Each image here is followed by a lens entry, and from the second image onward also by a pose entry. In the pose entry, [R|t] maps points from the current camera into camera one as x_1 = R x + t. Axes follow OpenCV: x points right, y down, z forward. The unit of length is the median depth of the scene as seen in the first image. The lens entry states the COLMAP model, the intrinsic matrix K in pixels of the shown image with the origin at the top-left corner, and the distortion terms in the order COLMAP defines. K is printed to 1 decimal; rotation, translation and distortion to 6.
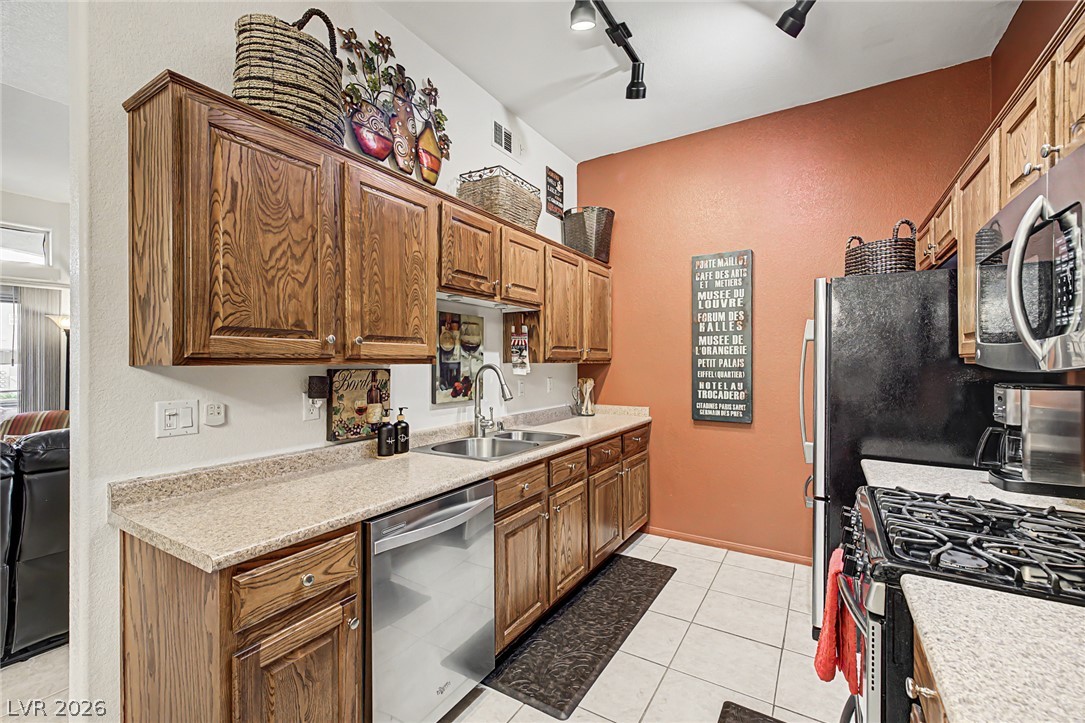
lens RADIAL K [[455.7, 0, 537.4], [0, 455.7, 363.1], [0, 0, 1]] dist [0.004233, 0.000068]
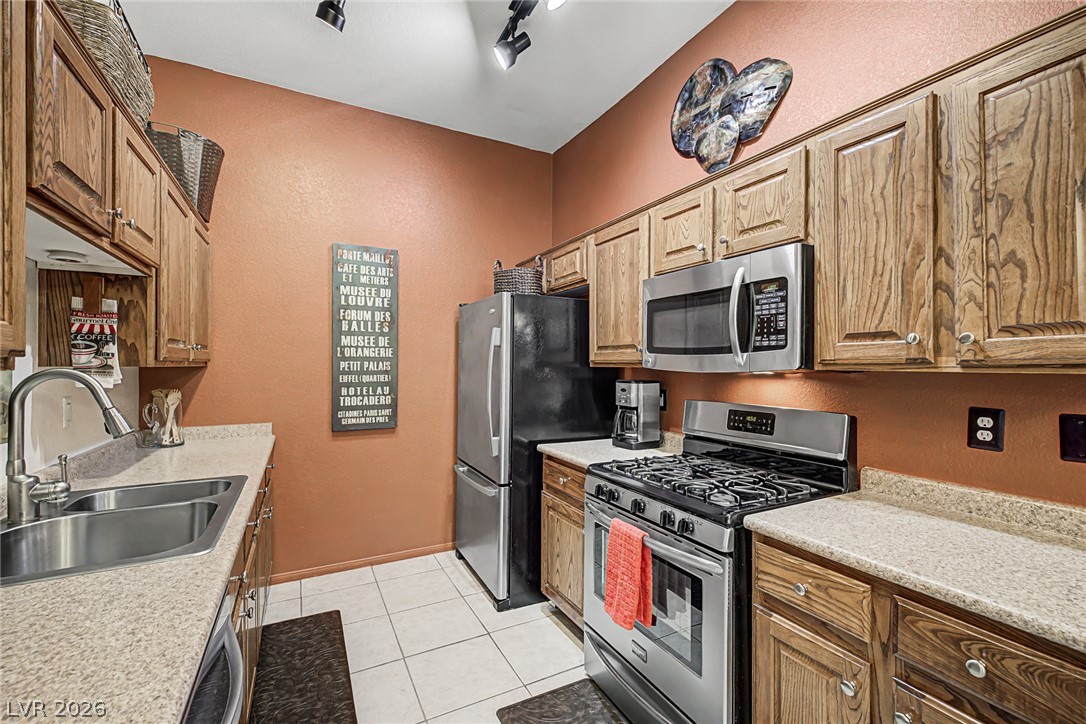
lens RADIAL K [[456.1, 0, 537.5], [0, 456.1, 367.1], [0, 0, 1]] dist [0.004233, 0.000068]
pose [[0.513250, -0.001717, 0.858237, -0.213858], [-0.001102, 0.999996, 0.002660, -0.001005], [-0.858238, -0.002311, 0.513246, 0.234015]]
